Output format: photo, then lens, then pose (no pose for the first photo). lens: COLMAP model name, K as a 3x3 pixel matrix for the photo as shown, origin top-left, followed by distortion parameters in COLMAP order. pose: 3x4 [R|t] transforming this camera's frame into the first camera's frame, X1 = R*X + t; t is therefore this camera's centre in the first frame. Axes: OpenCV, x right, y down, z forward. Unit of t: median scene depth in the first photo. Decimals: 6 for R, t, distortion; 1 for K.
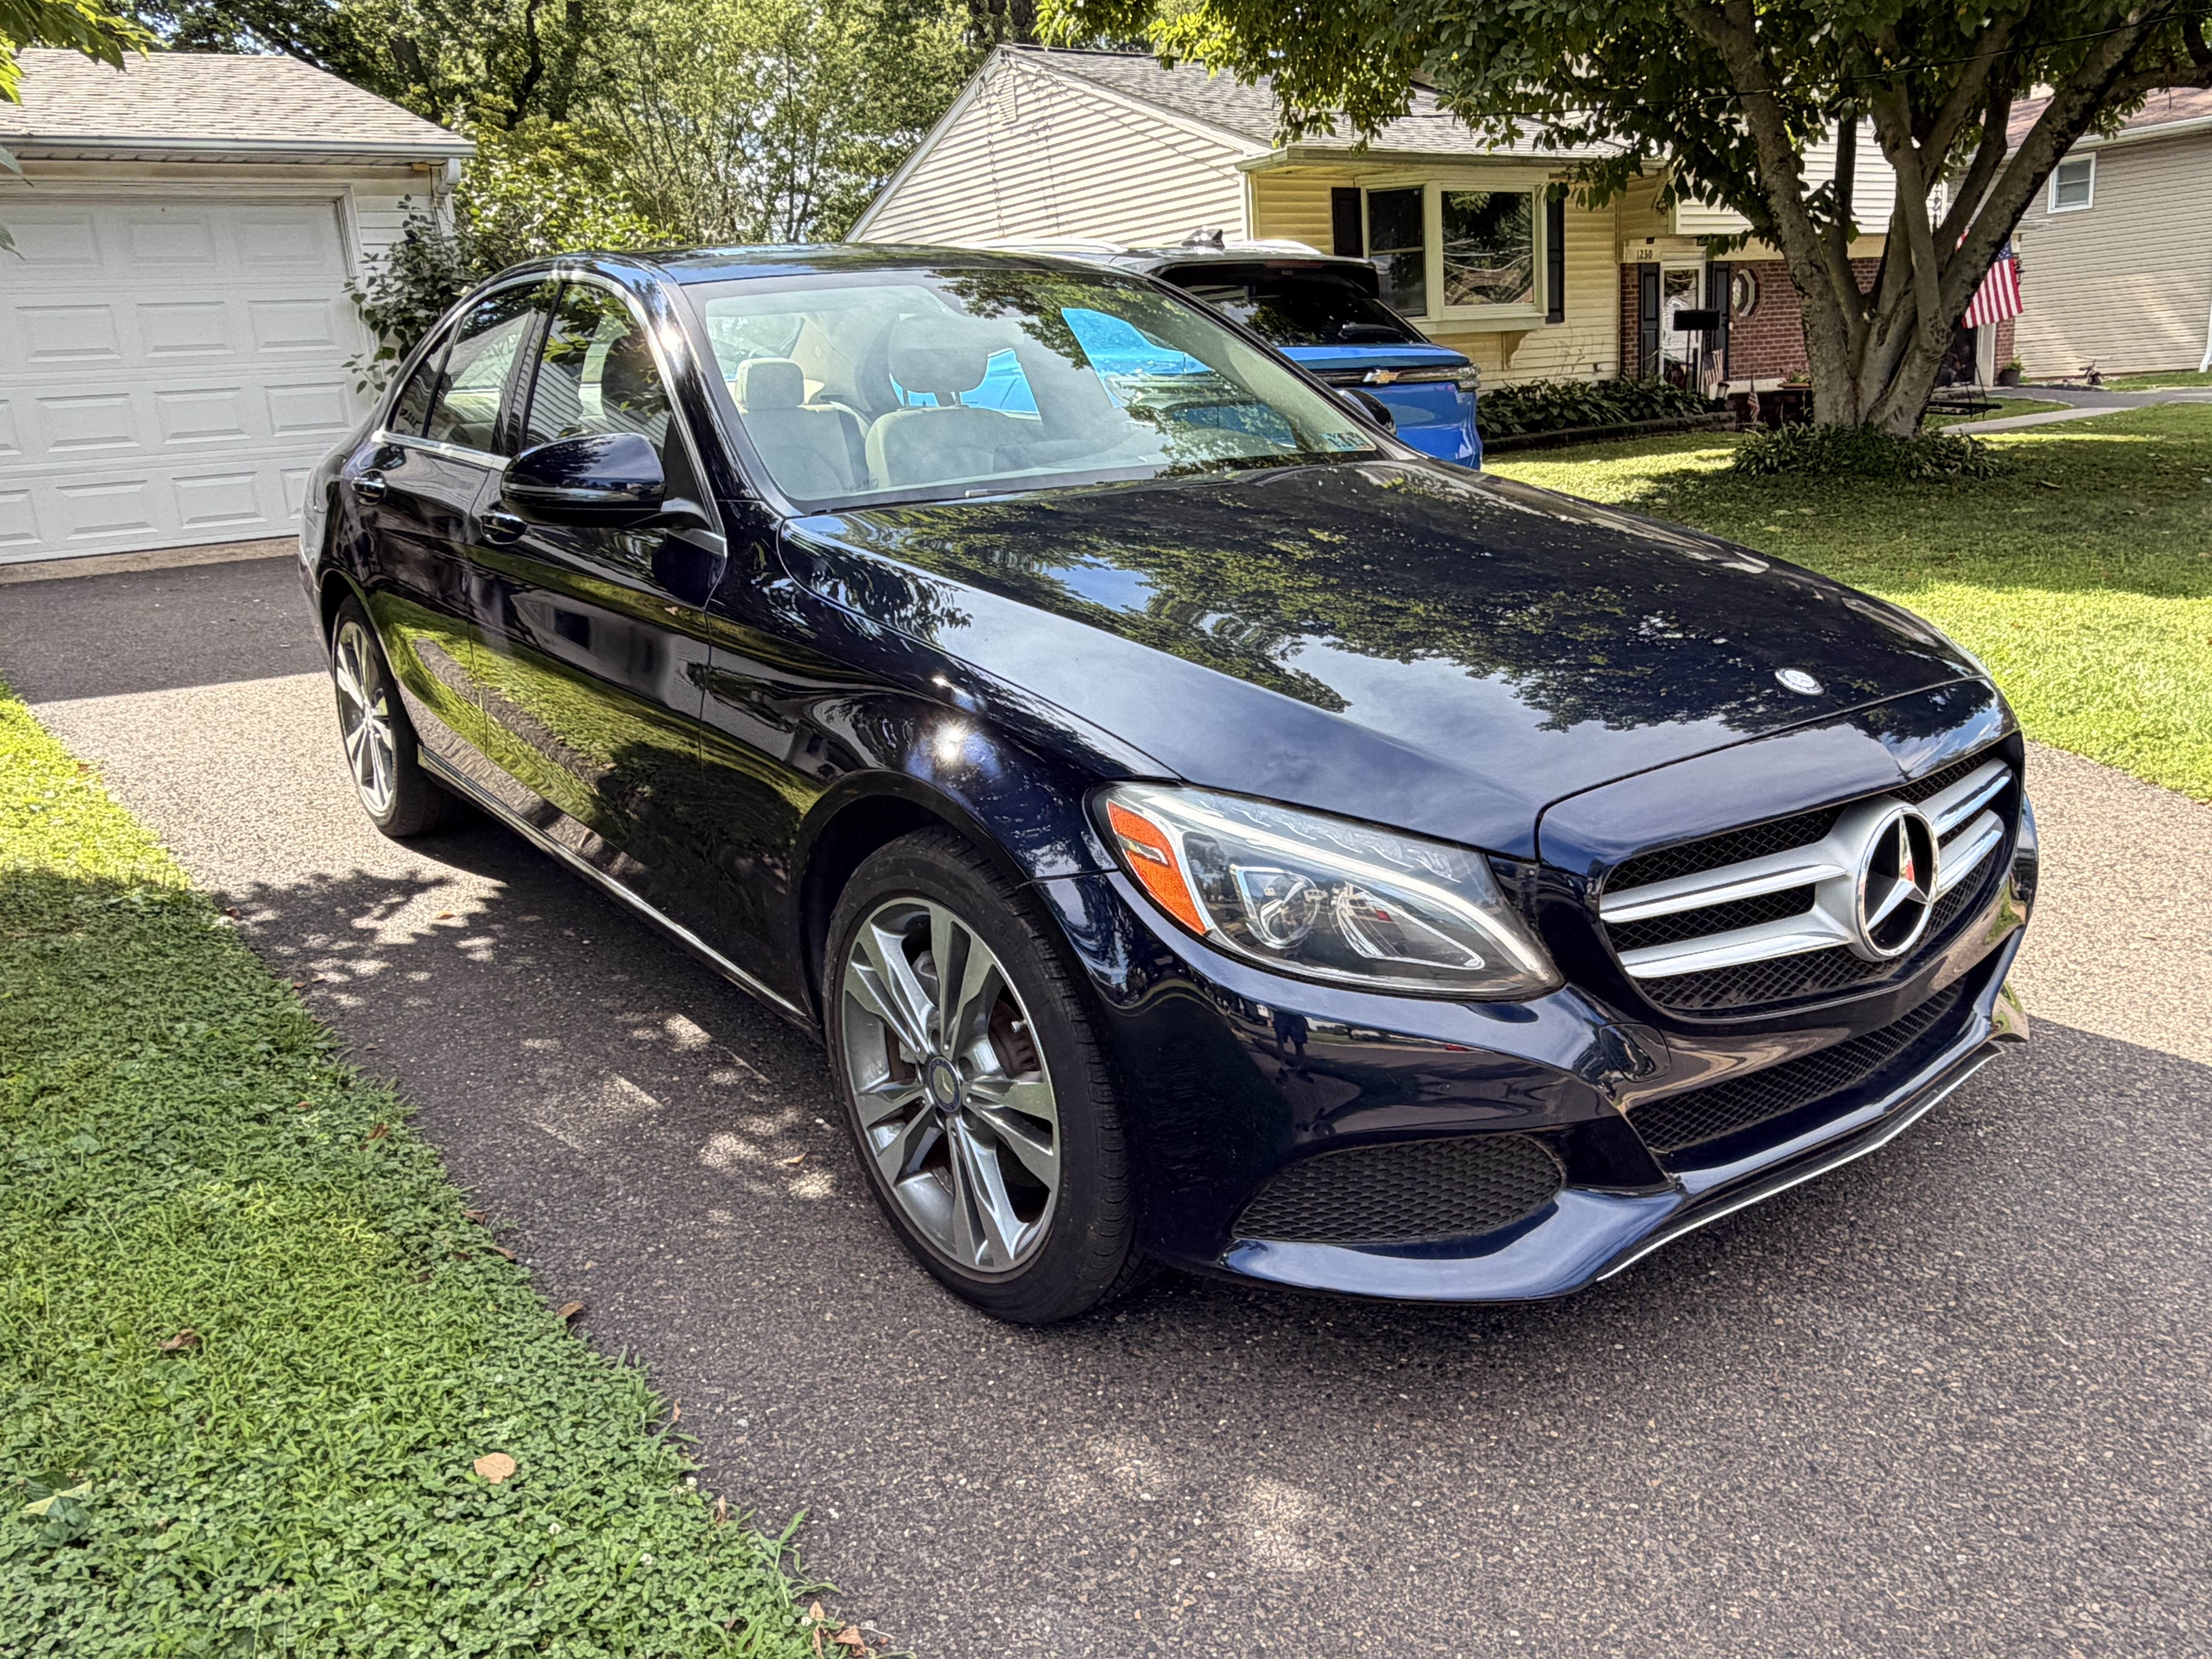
lens RADIAL K [[1671.4, 0, 1106.2], [0, 1671.4, 823.4], [0, 0, 1]] dist [0.006678, -0.005857]
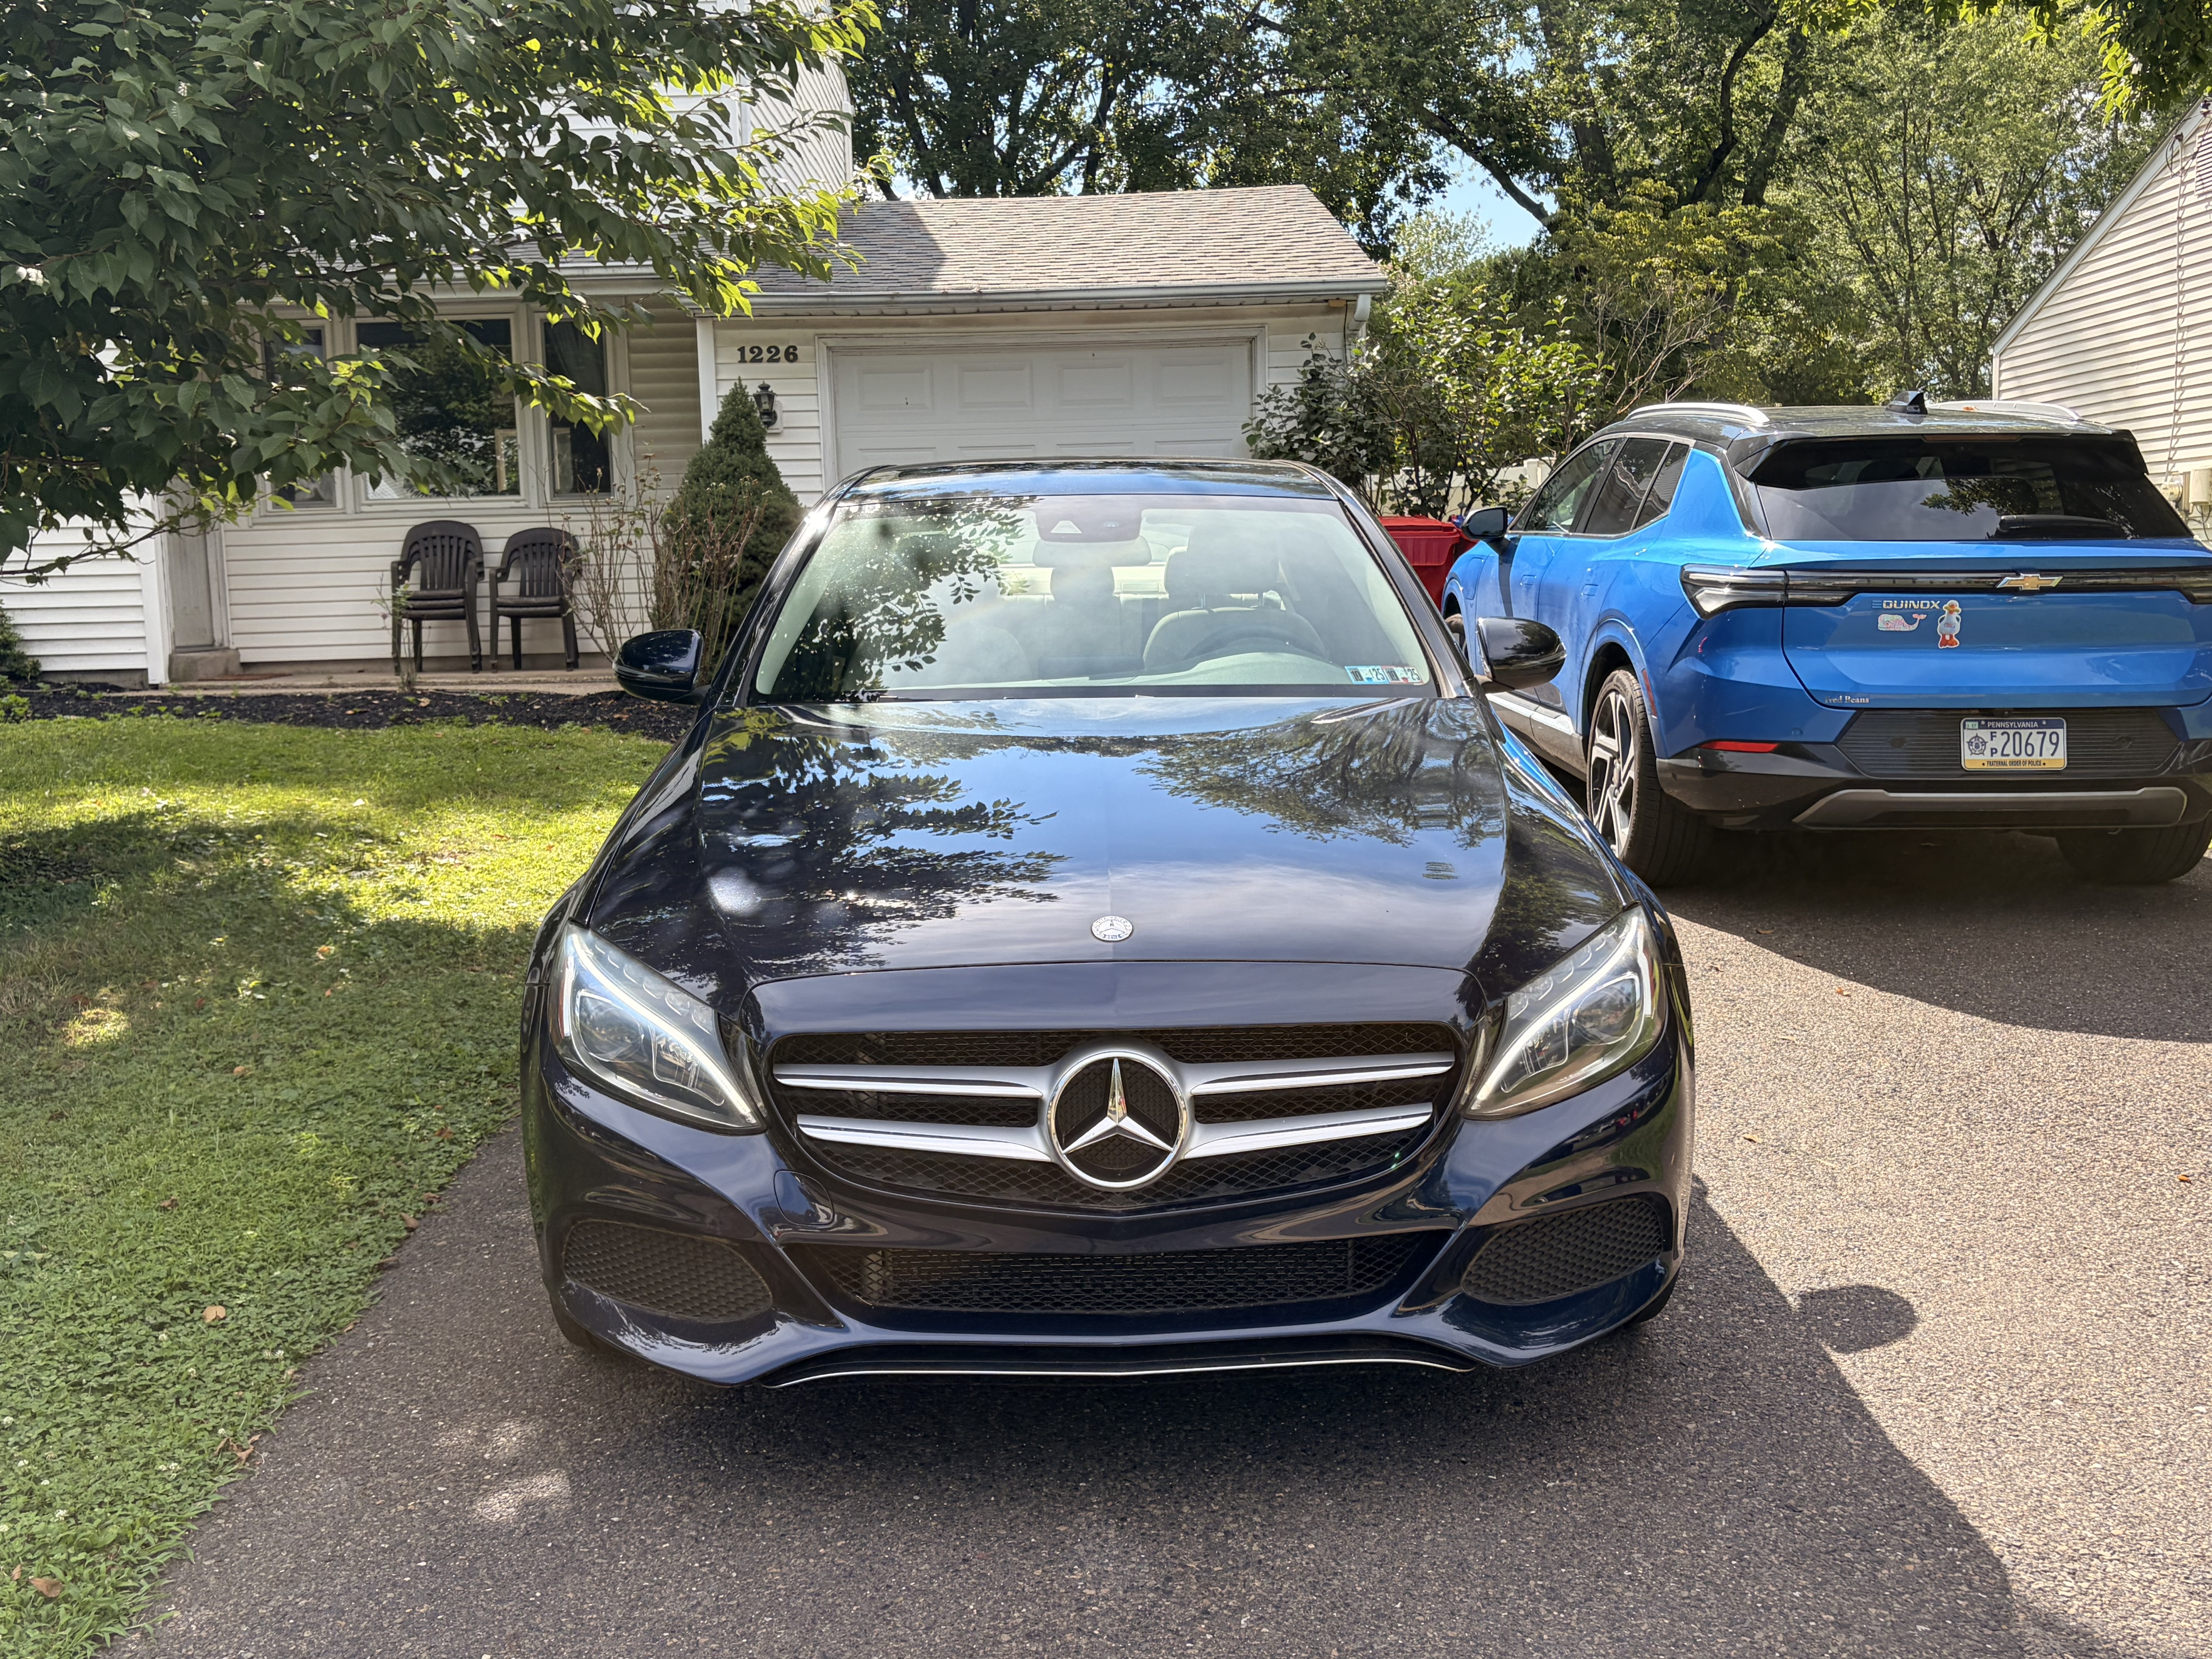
lens RADIAL K [[2149.5, 0, 1111.1], [0, 2149.5, 833.8], [0, 0, 1]] dist [0.024668, 0.000000]
pose [[0.805709, 0.116756, -0.580690, 0.249851], [-0.175314, 0.983460, -0.045509, -0.016669], [0.565772, 0.138470, 0.812852, -0.032429]]
